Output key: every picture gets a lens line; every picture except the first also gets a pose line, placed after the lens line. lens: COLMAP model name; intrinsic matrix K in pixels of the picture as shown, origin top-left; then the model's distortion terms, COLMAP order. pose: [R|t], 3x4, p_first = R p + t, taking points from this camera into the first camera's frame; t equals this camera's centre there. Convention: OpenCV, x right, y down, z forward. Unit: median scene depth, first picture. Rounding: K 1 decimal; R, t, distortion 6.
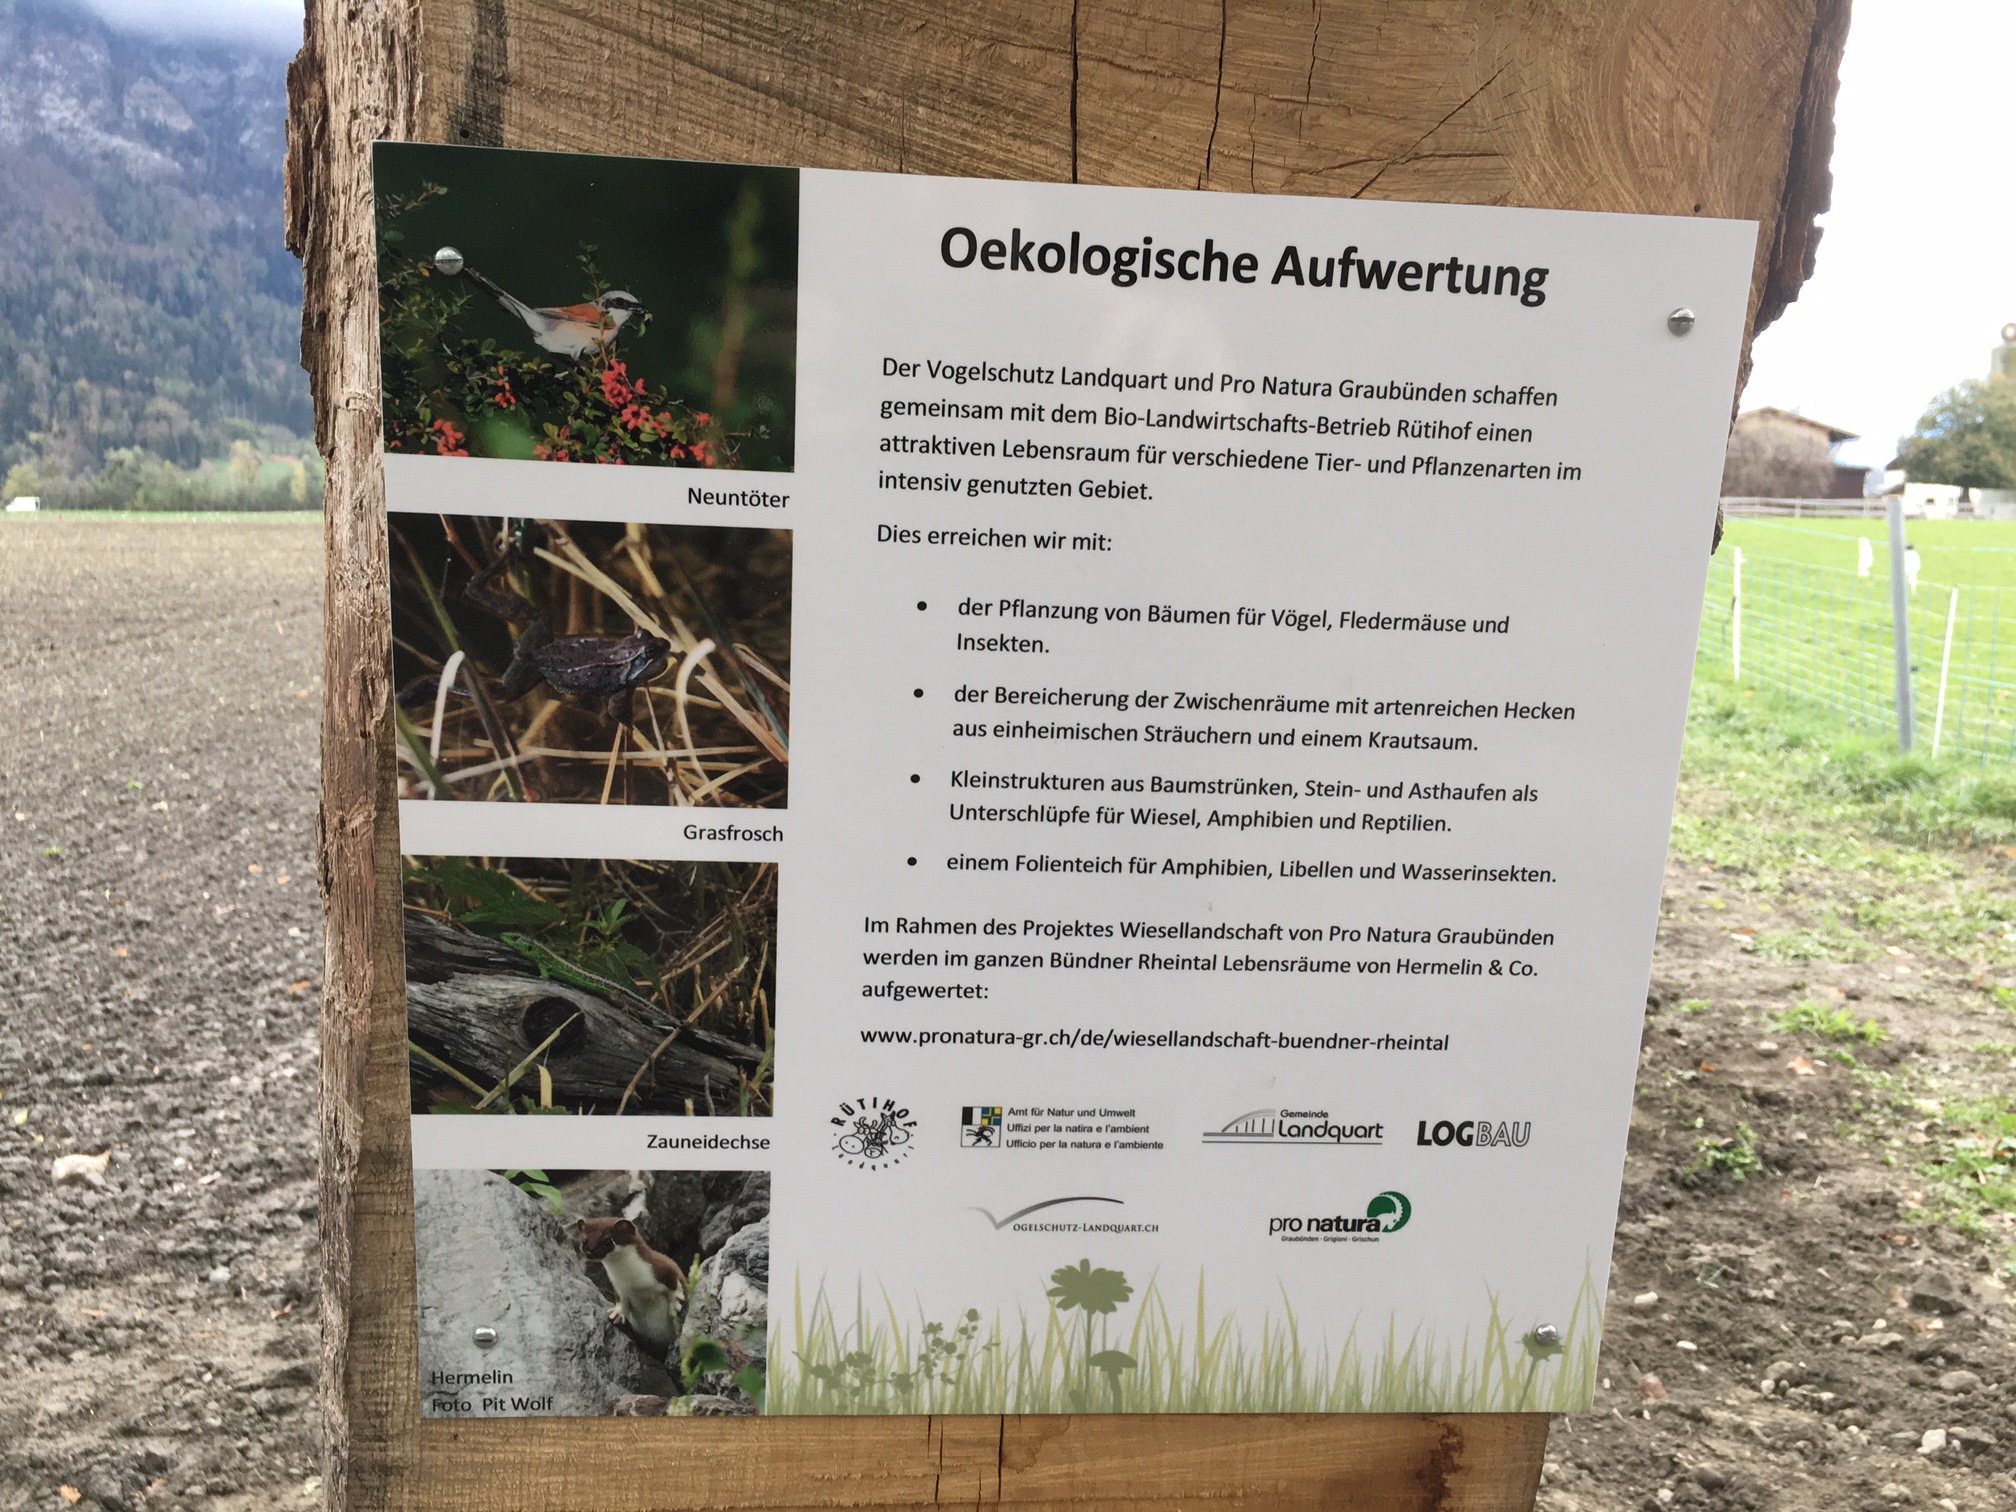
lens RADIAL K [[1718.0, 0, 1008.0], [0, 1718.0, 756.0], [0, 0, 1]] dist [0.100515, -0.135077]
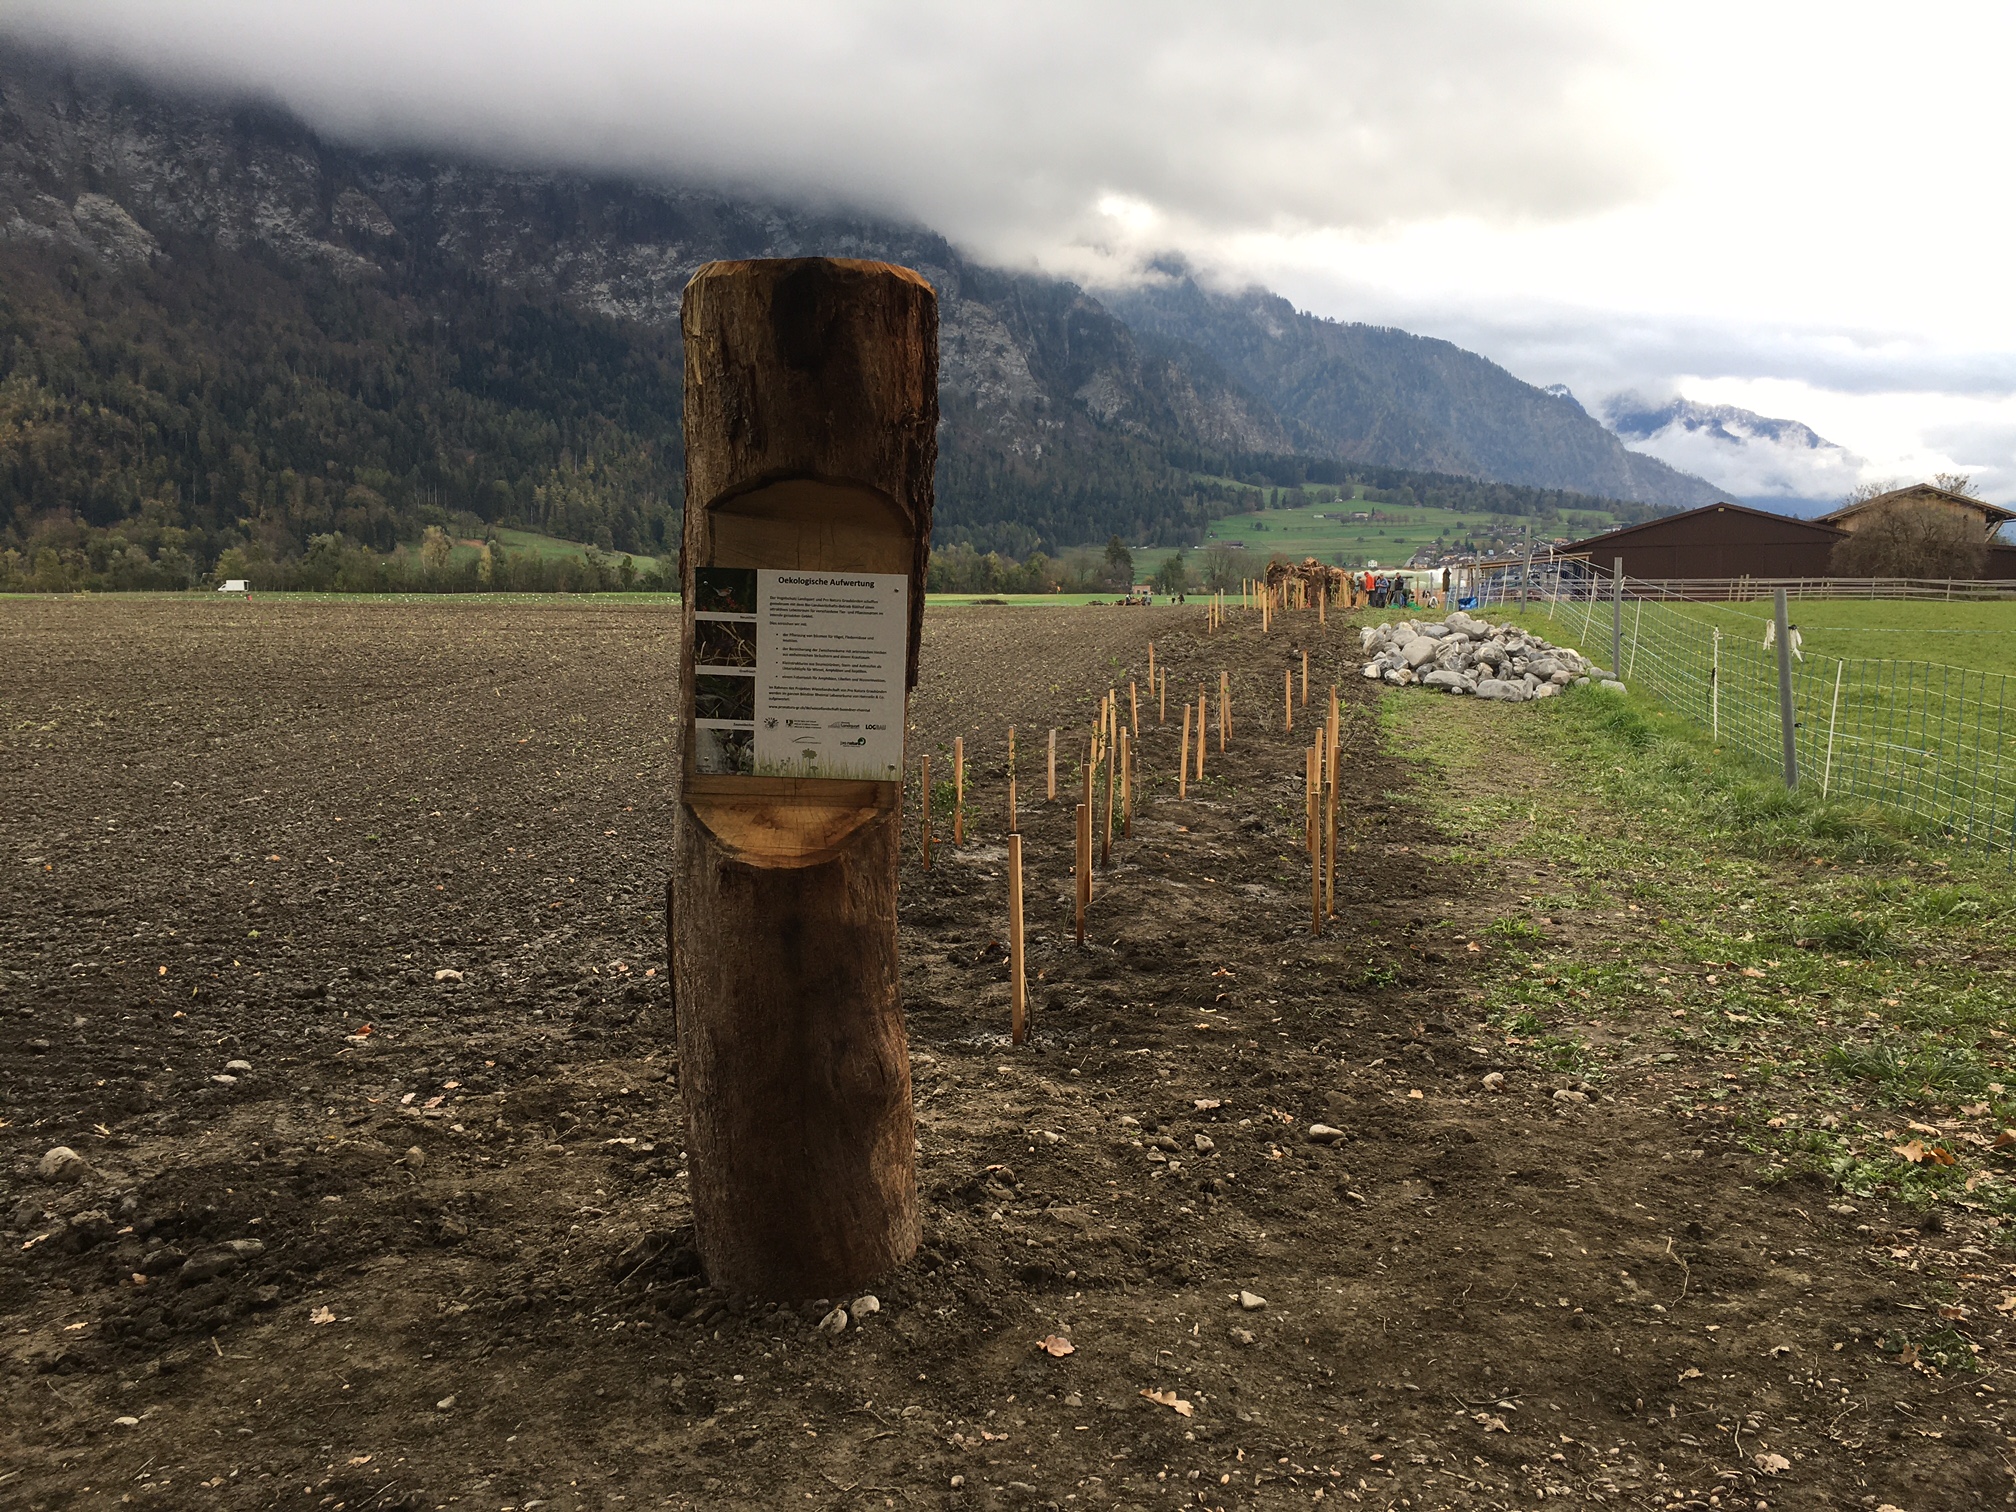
lens RADIAL K [[1718.0, 0, 1008.0], [0, 1718.0, 756.0], [0, 0, 1]] dist [0.100515, -0.135077]
pose [[0.996017, 0.007803, -0.088824, 0.358309], [-0.011767, 0.998954, -0.044195, 0.165355], [0.088386, 0.045064, 0.995066, -1.368060]]
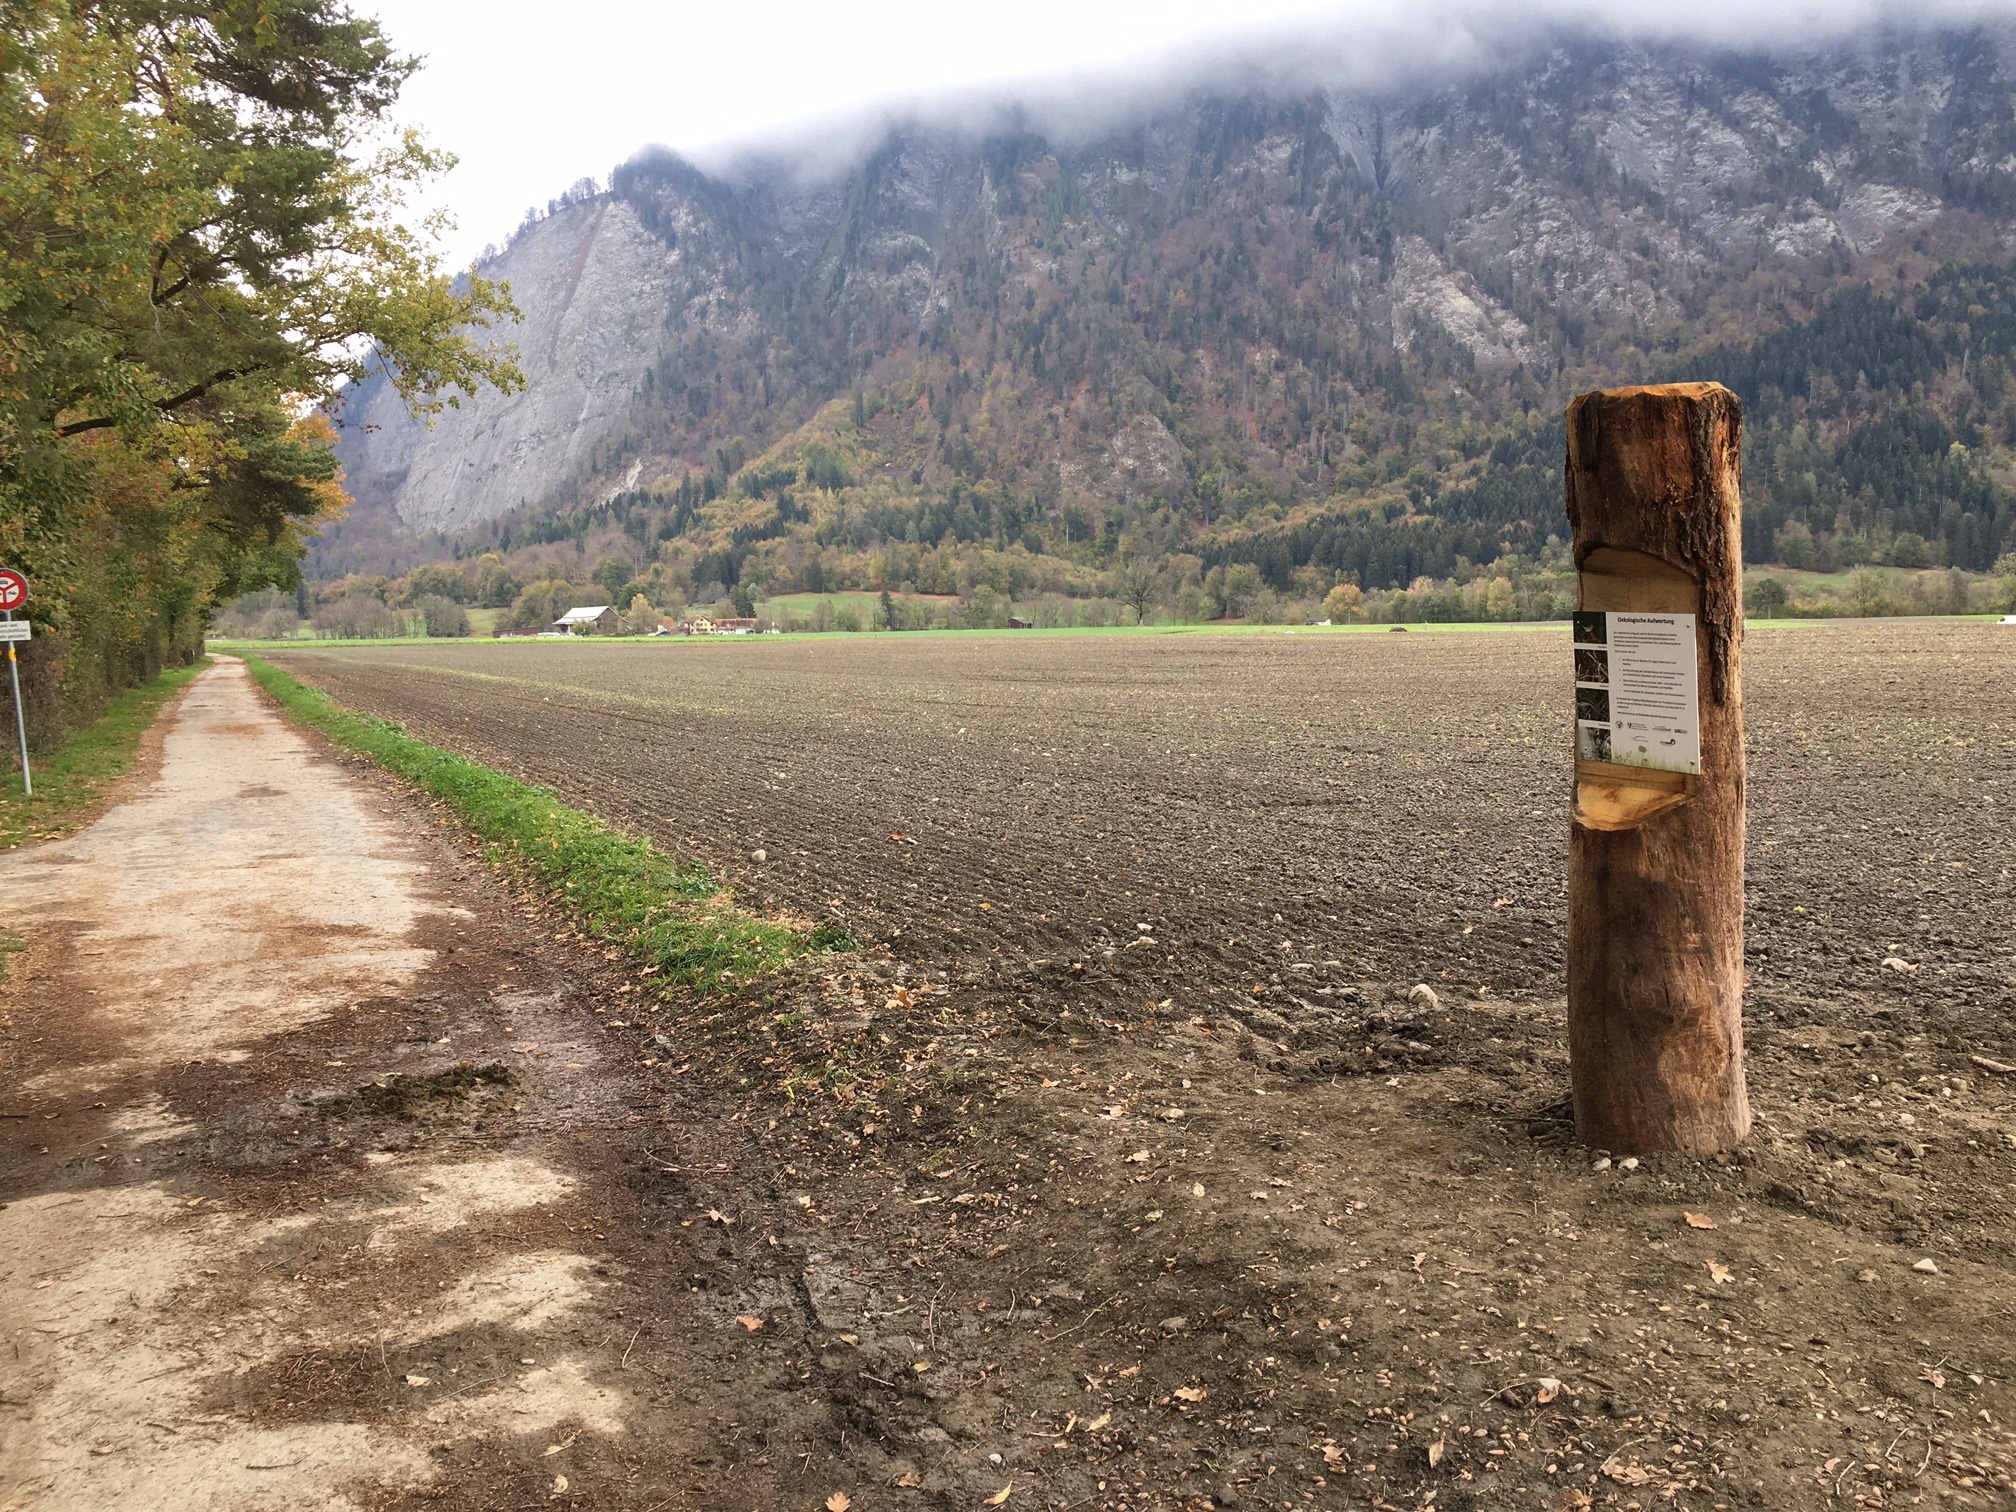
lens RADIAL K [[1718.0, 0, 1008.0], [0, 1718.0, 756.0], [0, 0, 1]] dist [0.100515, -0.135077]
pose [[0.350452, 0.061544, -0.934557, 1.848632], [-0.117060, 0.992892, 0.021489, 0.148184], [0.929237, 0.101868, 0.355165, -1.281857]]
